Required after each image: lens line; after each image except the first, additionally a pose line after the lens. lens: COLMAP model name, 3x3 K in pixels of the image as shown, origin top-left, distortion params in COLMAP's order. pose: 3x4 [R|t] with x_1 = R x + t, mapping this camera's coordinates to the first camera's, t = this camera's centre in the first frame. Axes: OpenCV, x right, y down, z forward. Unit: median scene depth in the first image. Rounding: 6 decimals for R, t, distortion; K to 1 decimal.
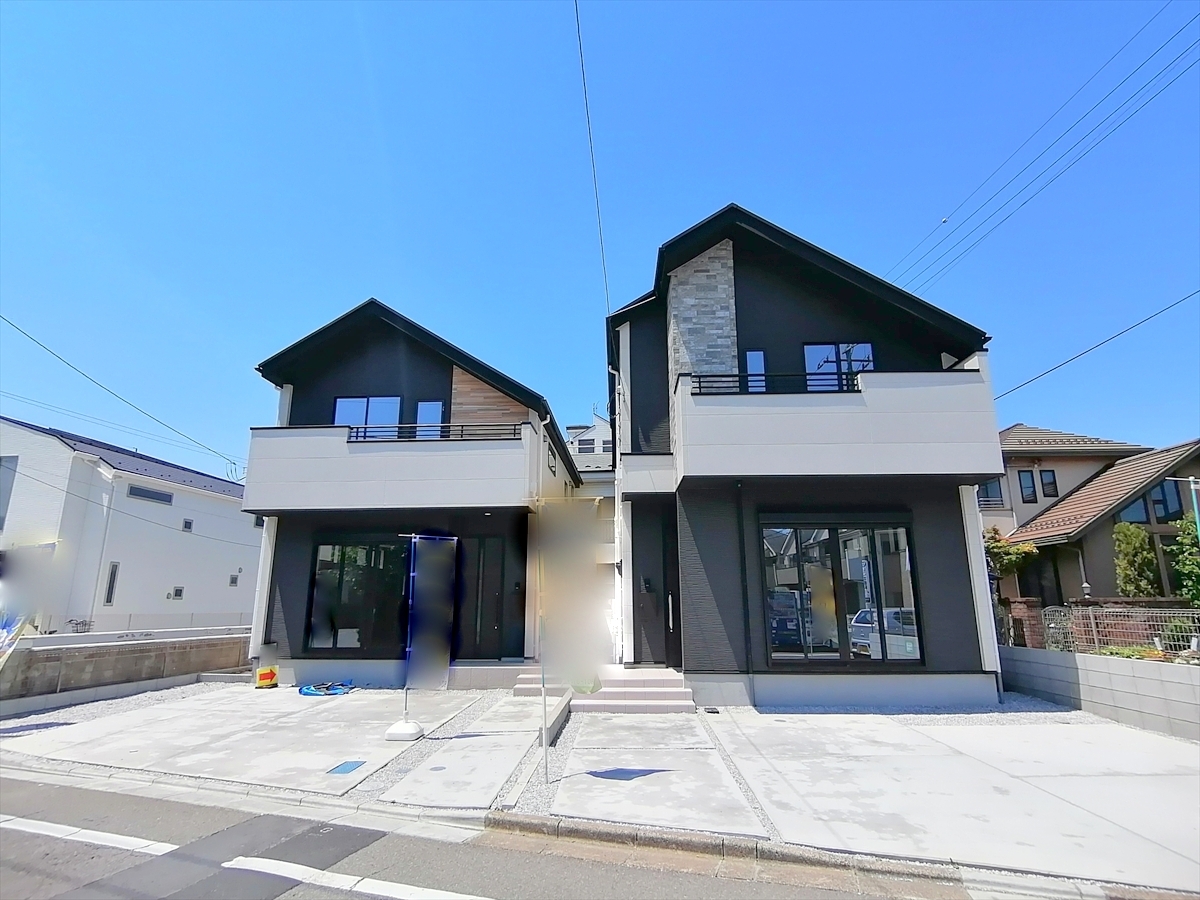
lens RADIAL K [[593.6, 0, 609.0], [0, 593.6, 473.8], [0, 0, 1]] dist [0.000752, -0.001033]
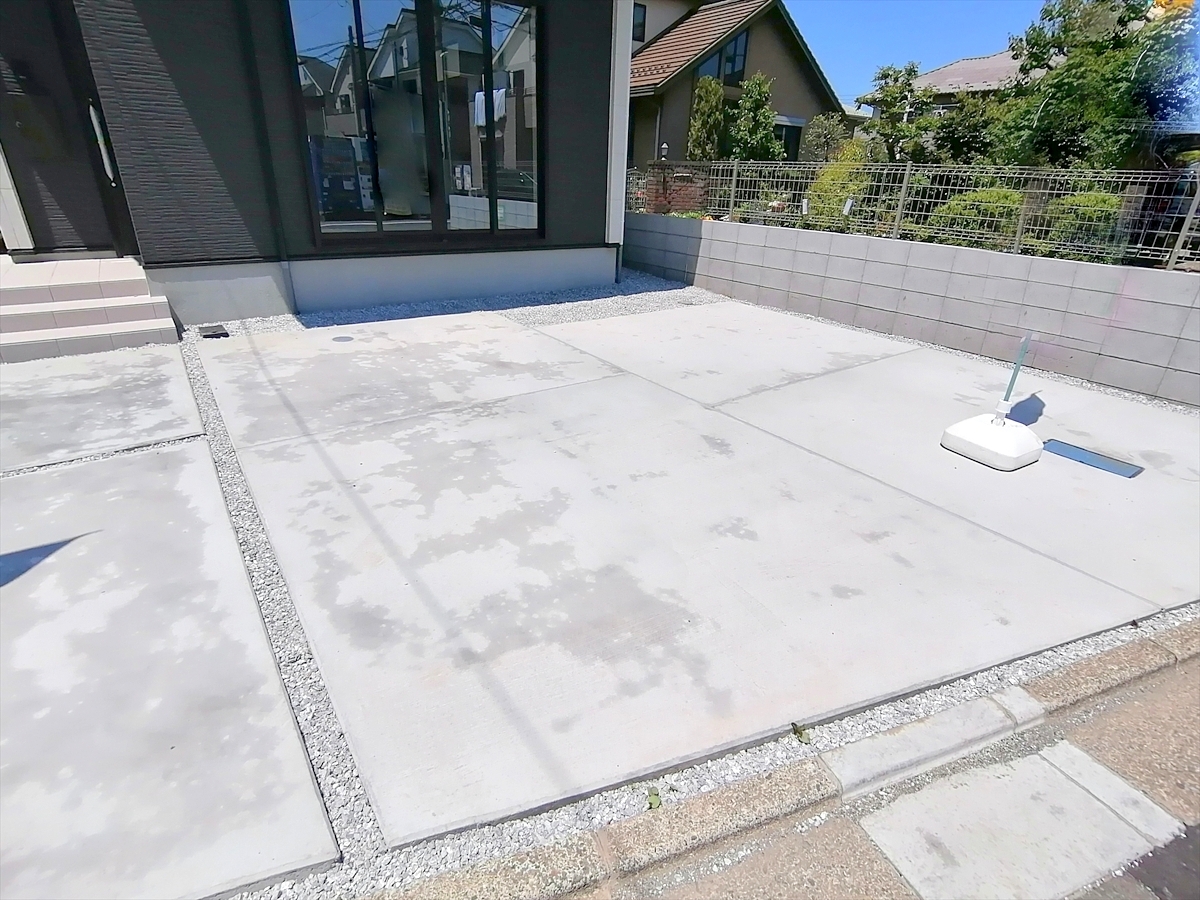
lens RADIAL K [[591.7, 0, 613.3], [0, 591.7, 454.8], [0, 0, 1]] dist [0.036506, -0.057068]
pose [[0.779750, -0.237080, 0.579468, 0.121205], [-0.171712, 0.809064, 0.562077, 0.122280], [-0.602084, -0.537782, 0.590158, 0.405604]]
